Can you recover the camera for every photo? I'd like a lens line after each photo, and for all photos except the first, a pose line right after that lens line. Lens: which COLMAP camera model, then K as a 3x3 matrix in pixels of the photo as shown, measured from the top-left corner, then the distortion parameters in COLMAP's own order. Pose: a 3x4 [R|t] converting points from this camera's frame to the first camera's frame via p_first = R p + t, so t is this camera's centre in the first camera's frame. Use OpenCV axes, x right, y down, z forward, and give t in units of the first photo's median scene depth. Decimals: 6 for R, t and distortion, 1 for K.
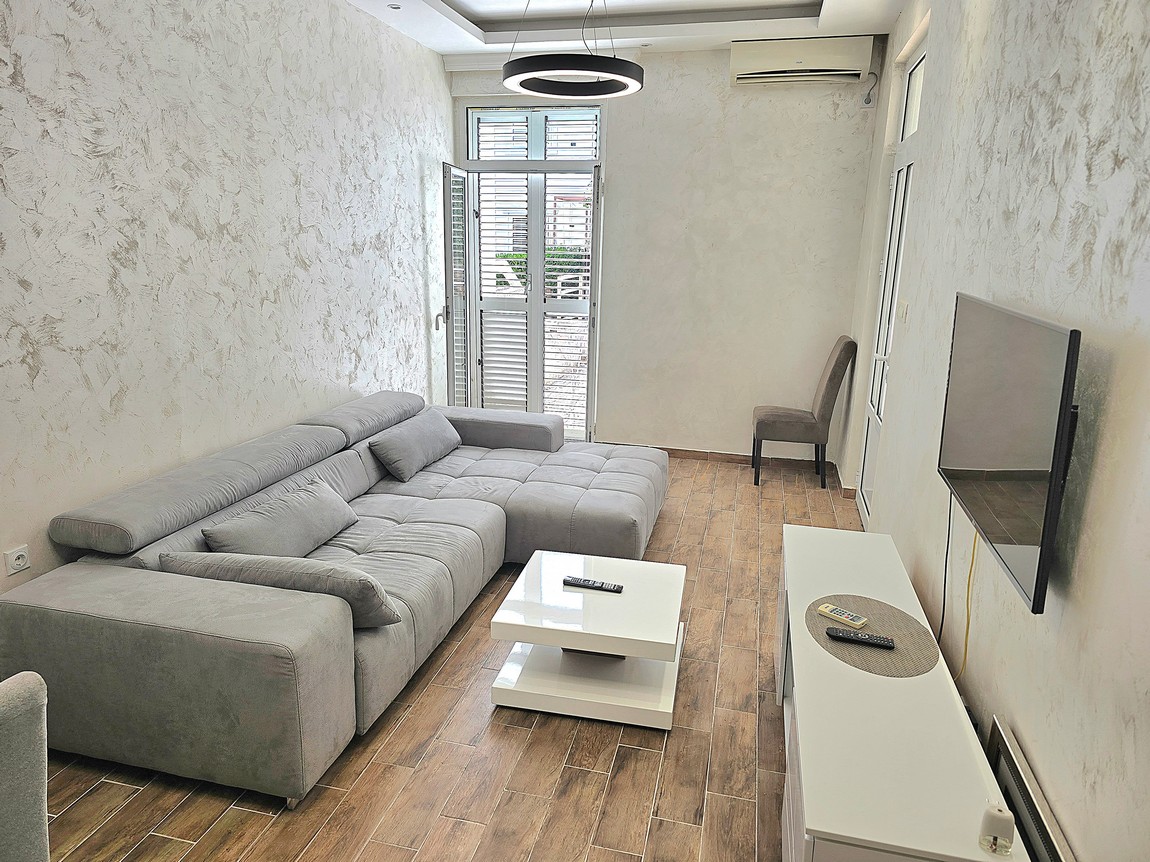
lens RADIAL K [[770.0, 0, 579.5], [0, 770.0, 419.5], [0, 0, 1]] dist [0.050239, -0.035044]
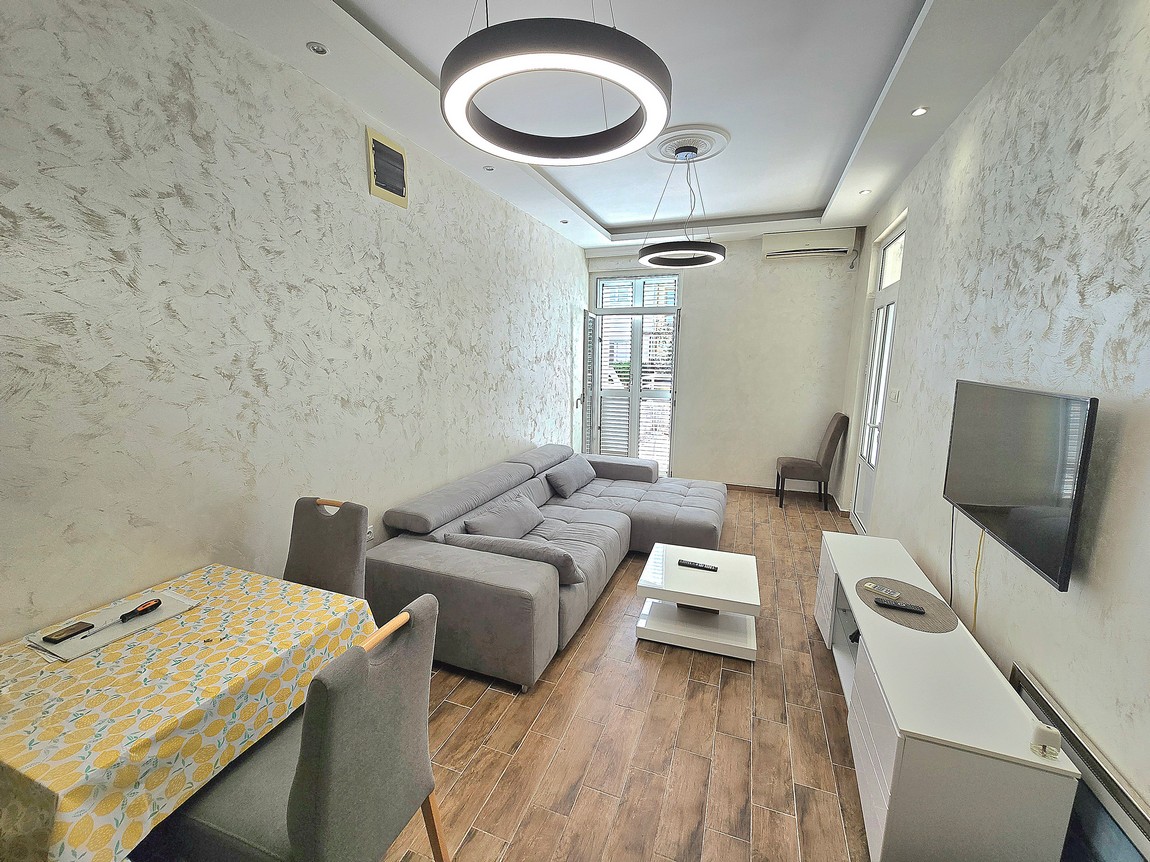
lens RADIAL K [[470.2, 0, 575.9], [0, 470.2, 438.6], [0, 0, 1]] dist [0.000511, 0.001271]
pose [[0.992846, 0.011990, -0.118801, -0.124469], [-0.019181, 0.998039, -0.059579, 0.018133], [0.117854, 0.061432, 0.991129, -0.001512]]
